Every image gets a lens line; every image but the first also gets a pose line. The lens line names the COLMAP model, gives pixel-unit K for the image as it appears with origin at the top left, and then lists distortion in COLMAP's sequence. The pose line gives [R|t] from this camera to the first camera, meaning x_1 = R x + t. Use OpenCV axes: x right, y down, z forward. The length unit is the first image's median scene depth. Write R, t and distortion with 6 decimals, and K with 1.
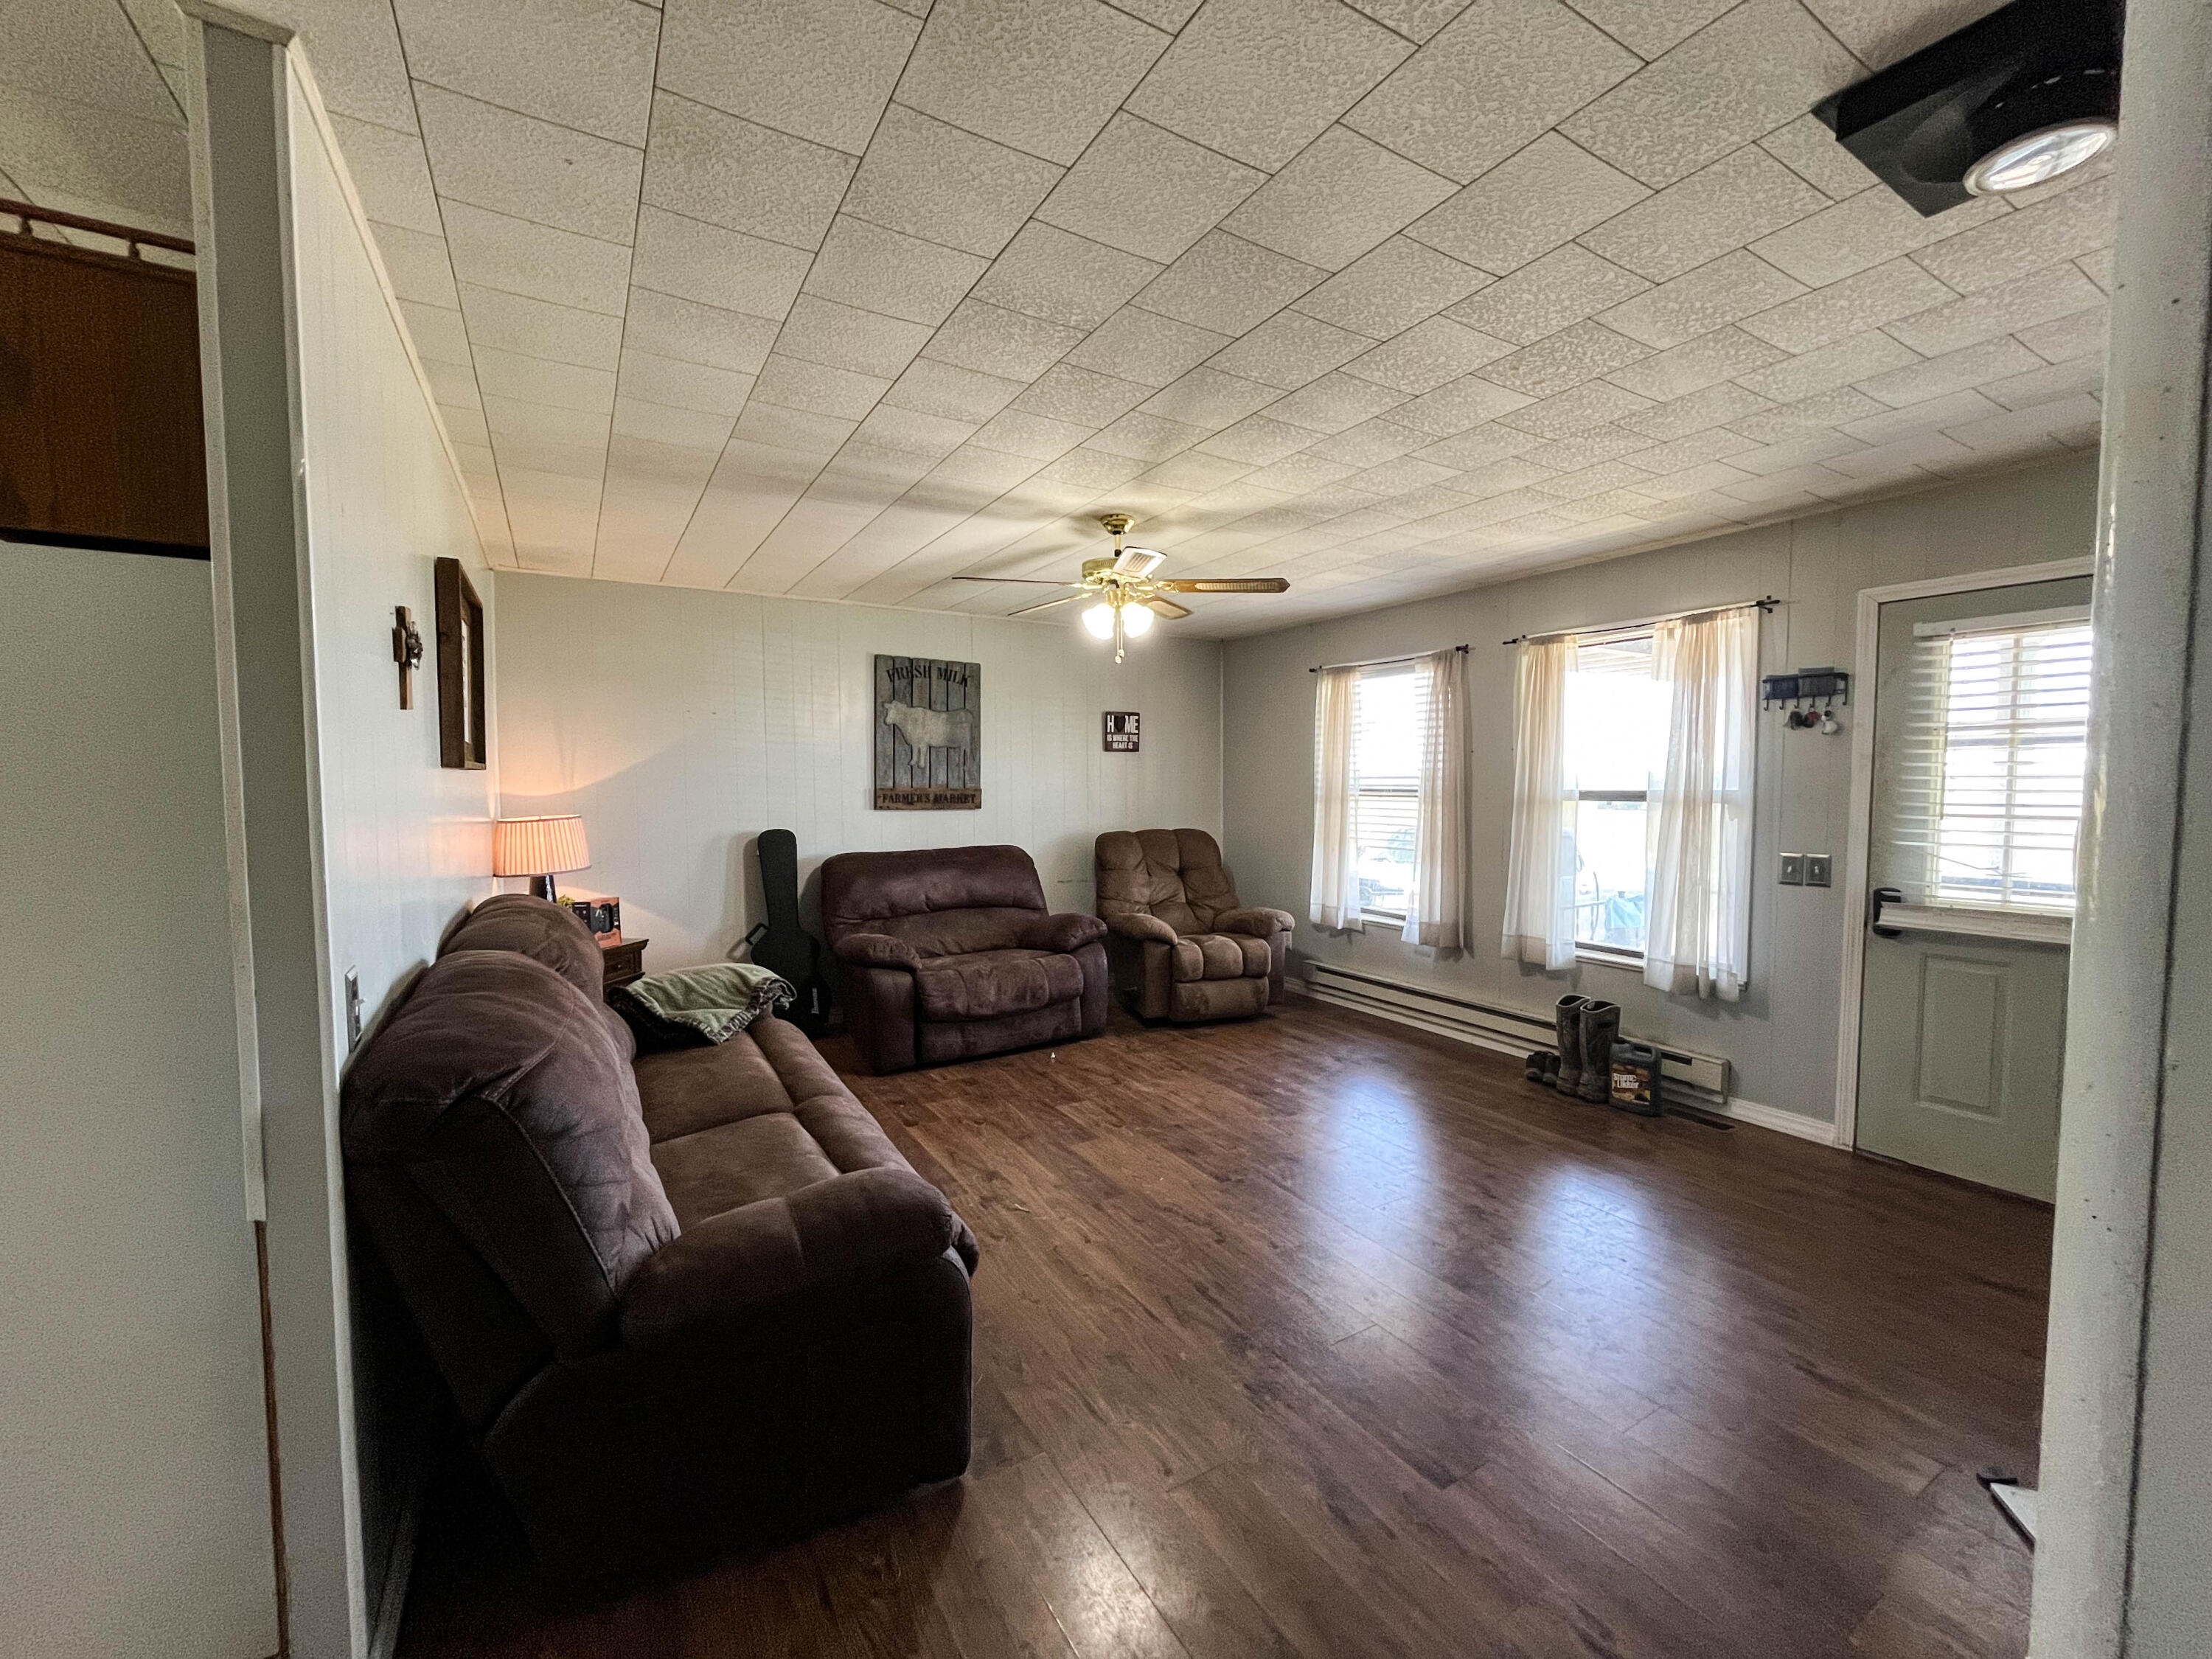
lens RADIAL K [[893.4, 0, 1106.0], [0, 893.4, 829.5], [0, 0, 1]] dist [-0.000642, -0.000010]
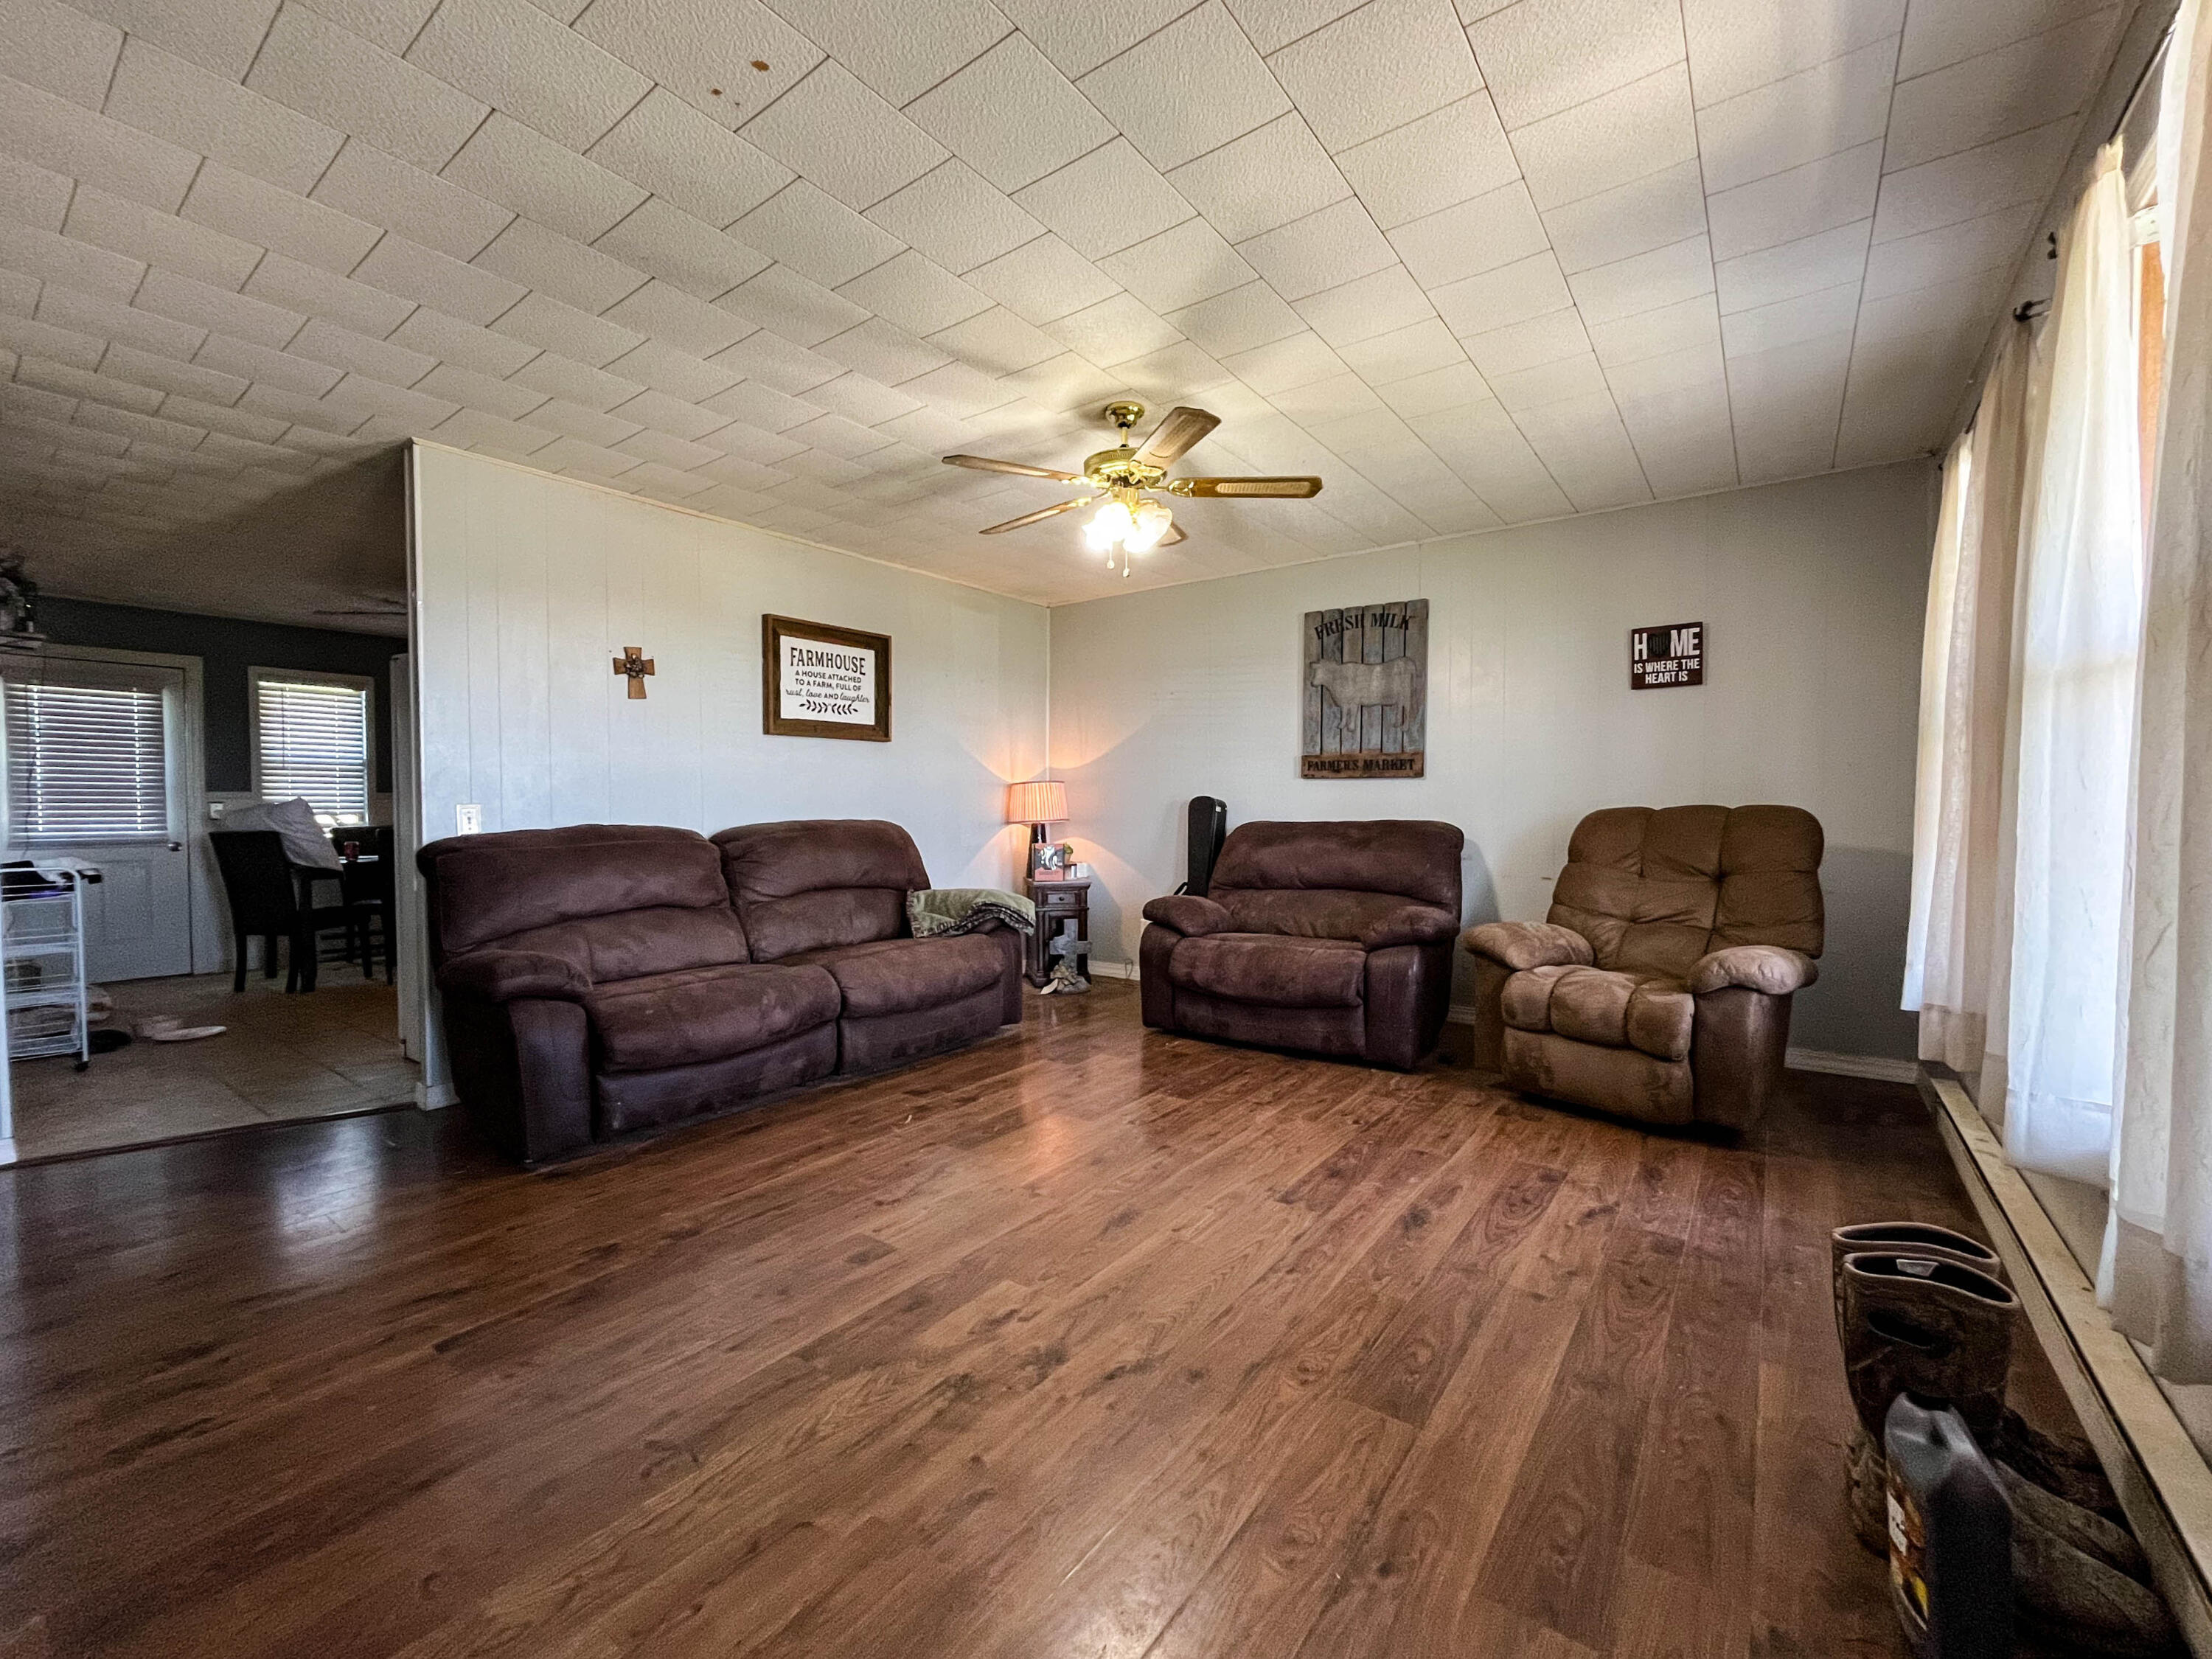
lens RADIAL K [[916.6, 0, 1094.2], [0, 916.6, 827.1], [0, 0, 1]] dist [0.001747, 0.000338]
pose [[0.379581, 0.022690, -0.924880, 0.561411], [-0.048284, 0.998823, 0.004688, 0.035727], [0.923898, 0.042878, 0.380229, 0.441109]]
